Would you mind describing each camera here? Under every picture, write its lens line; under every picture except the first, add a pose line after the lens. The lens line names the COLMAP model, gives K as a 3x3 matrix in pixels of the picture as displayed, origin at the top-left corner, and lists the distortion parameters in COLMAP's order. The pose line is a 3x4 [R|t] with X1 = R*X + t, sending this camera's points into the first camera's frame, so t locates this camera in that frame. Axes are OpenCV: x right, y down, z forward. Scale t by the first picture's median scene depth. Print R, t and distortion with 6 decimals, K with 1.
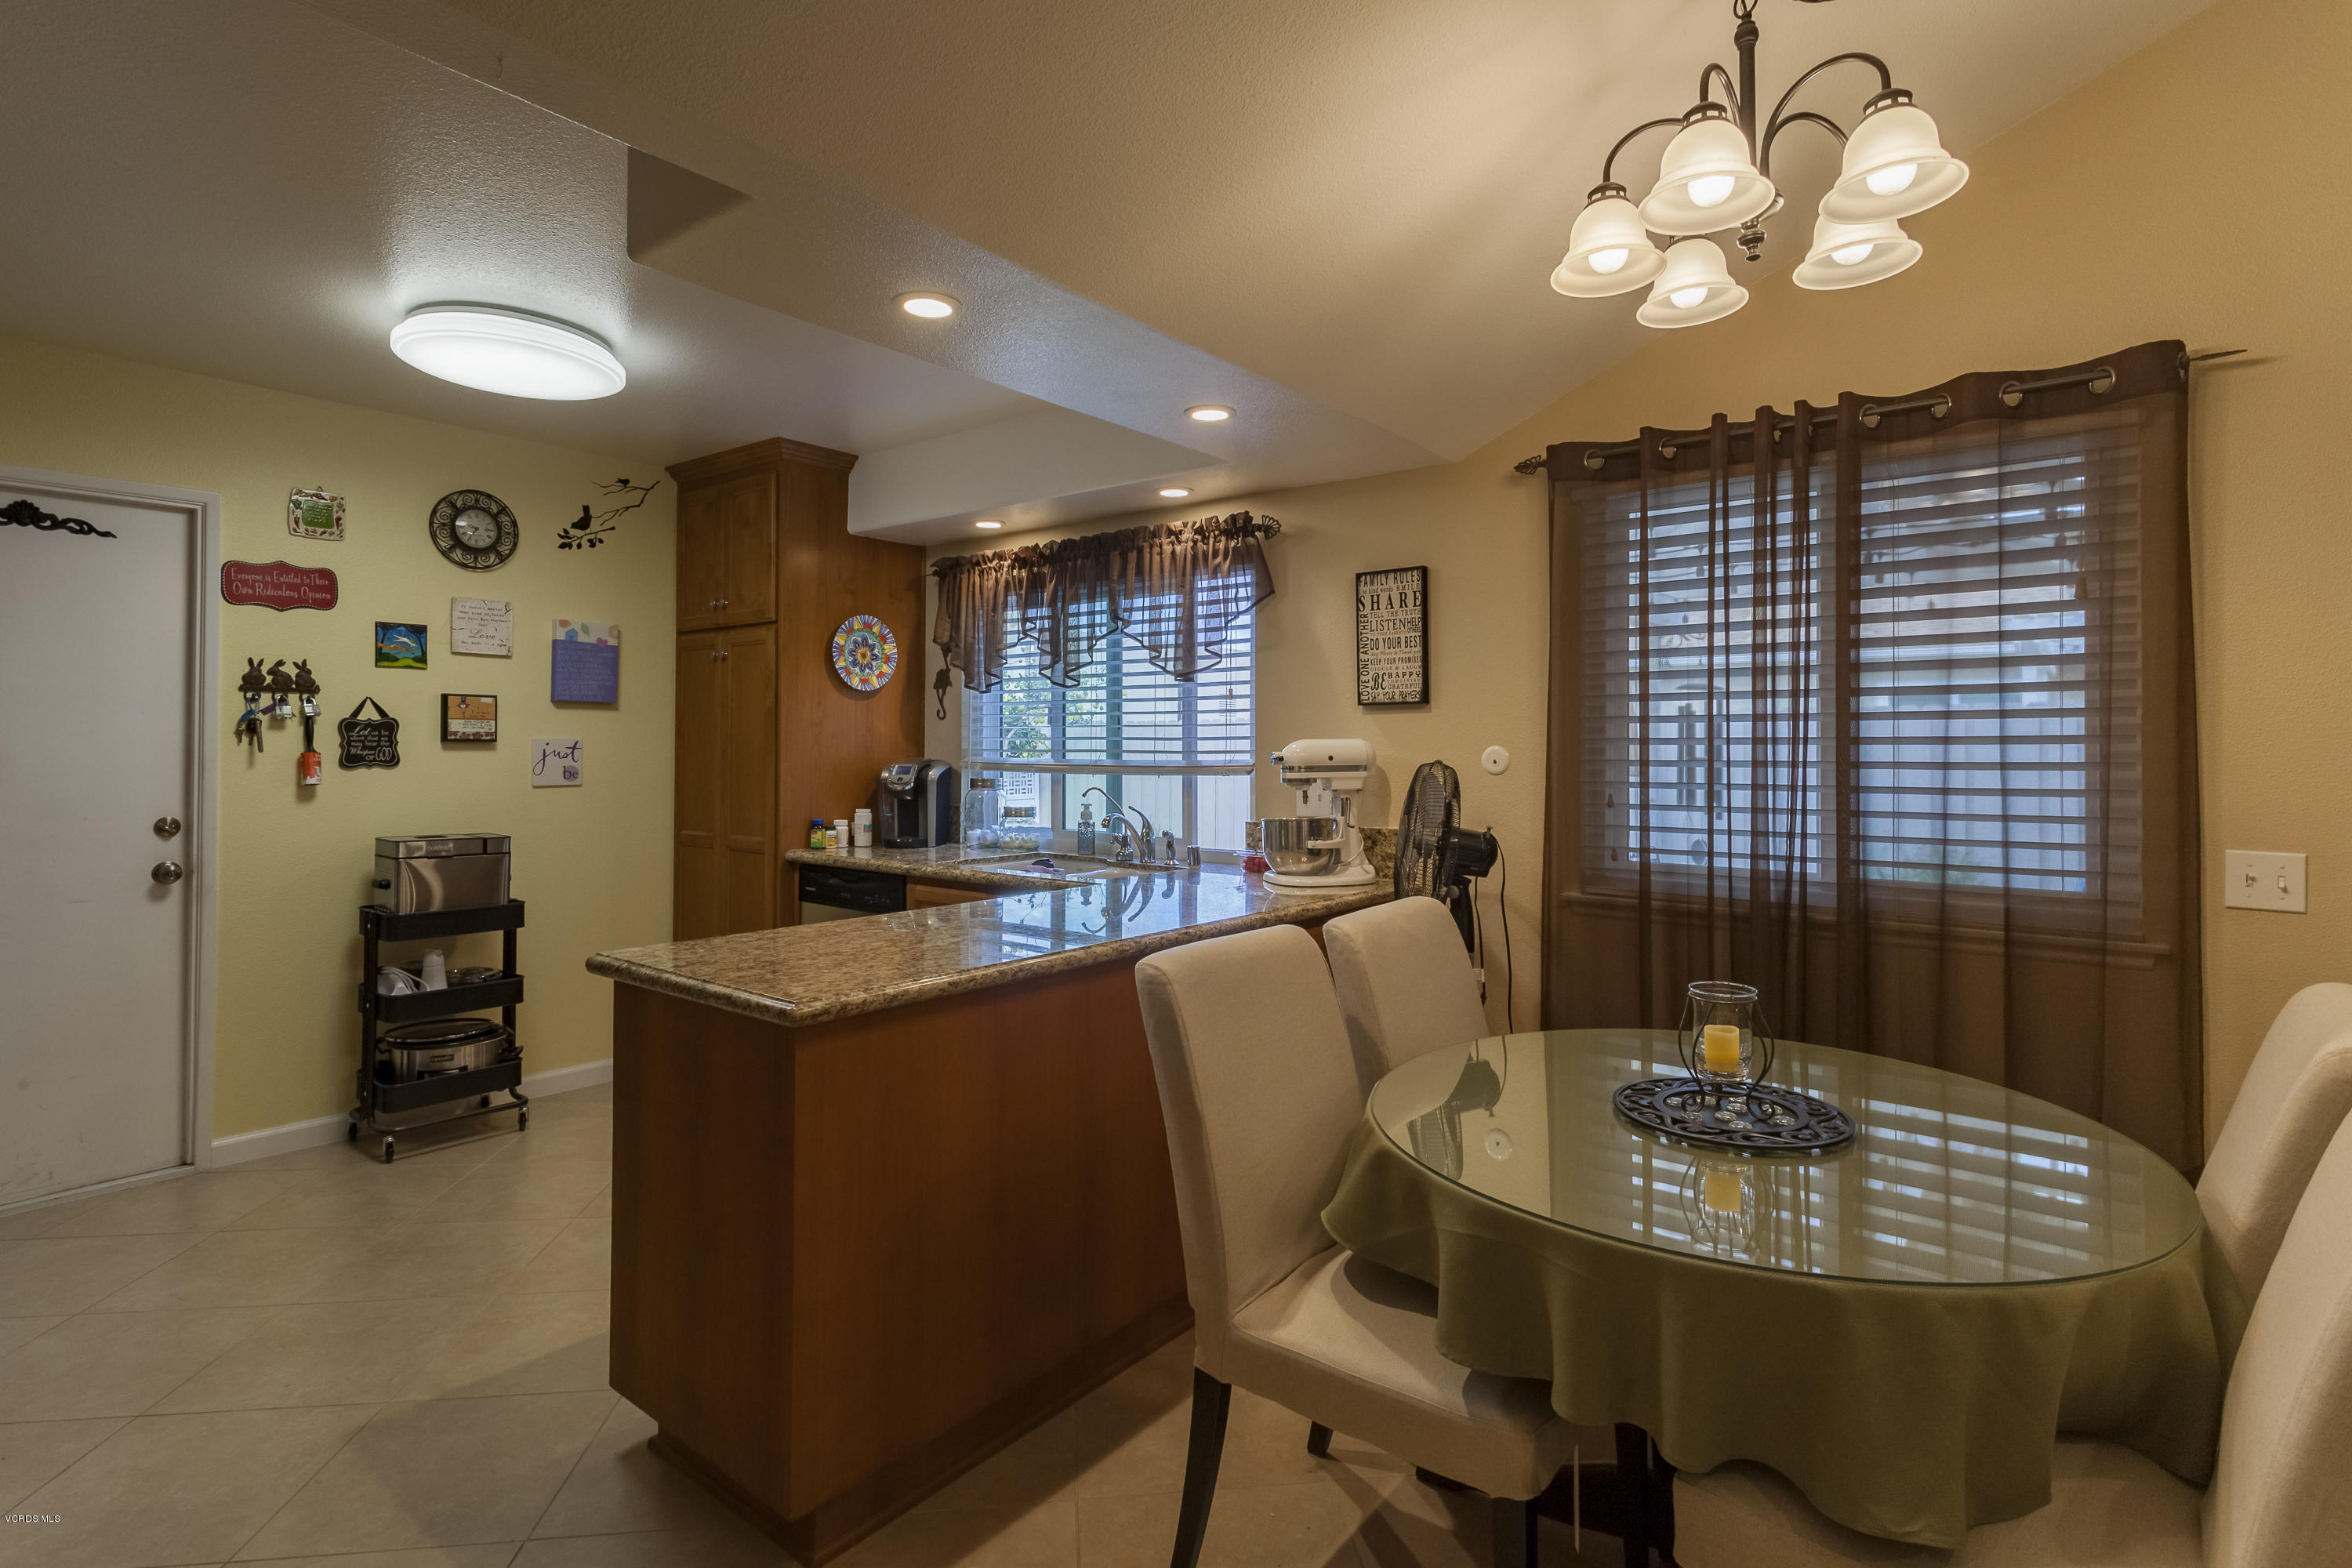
lens RADIAL K [[1132.5, 0, 1211.0], [0, 1132.5, 738.2], [0, 0, 1]] dist [-0.003968, 0.002188]
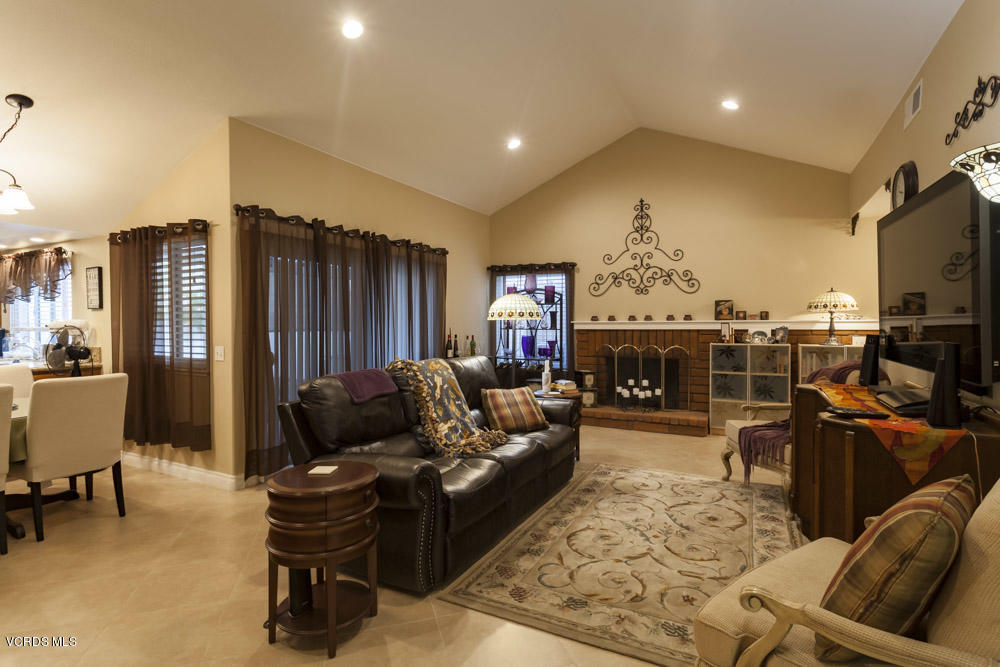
lens RADIAL K [[481.5, 0, 497.6], [0, 481.5, 329.6], [0, 0, 1]] dist [-0.003968, 0.002188]
pose [[0.982896, -0.009140, 0.183934, 0.957382], [0.004470, 0.999657, 0.025786, -0.000851], [-0.184107, -0.024523, 0.982600, -0.525732]]
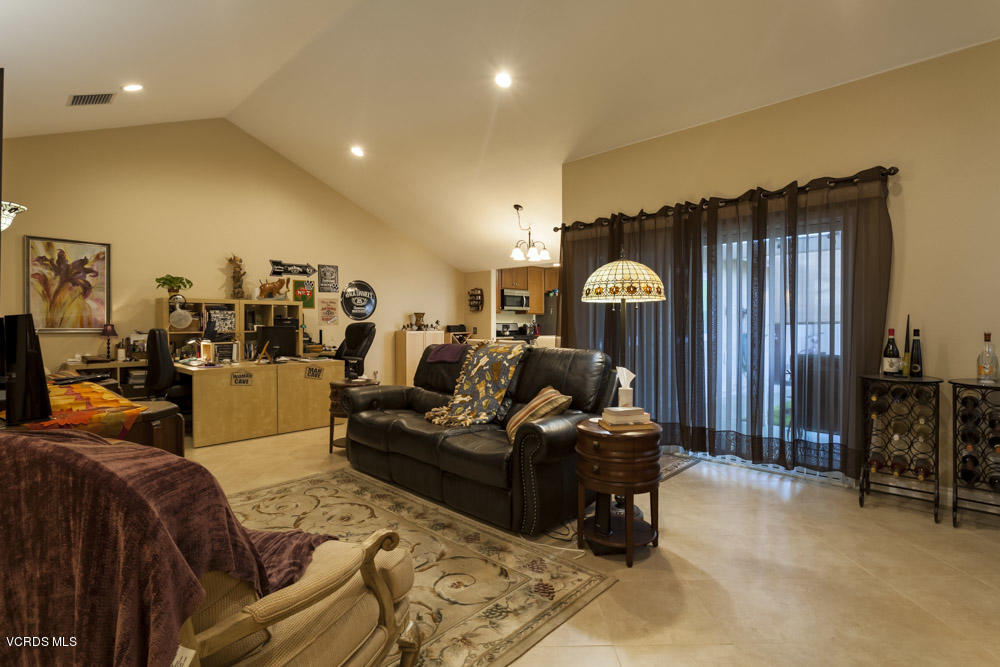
lens RADIAL K [[481.5, 0, 497.8], [0, 481.5, 328.1], [0, 0, 1]] dist [-0.003968, 0.002188]
pose [[-0.086086, 0.007044, -0.996263, 1.975024], [0.008987, 0.999940, 0.006294, 0.044151], [0.996247, -0.008412, -0.086145, 0.469310]]
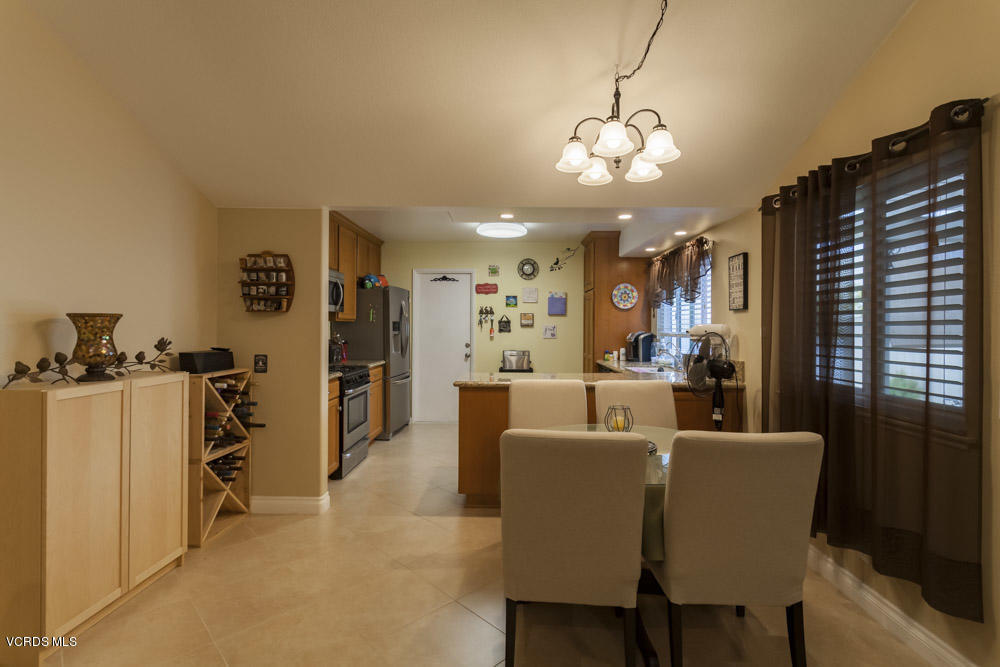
lens RADIAL K [[481.5, 0, 506.3], [0, 481.5, 325.4], [0, 0, 1]] dist [-0.003968, 0.002188]
pose [[0.606198, -0.002474, -0.795310, 0.624967], [0.004004, 0.999992, -0.000059, 0.001582], [0.795303, -0.003149, 0.606203, -0.024174]]
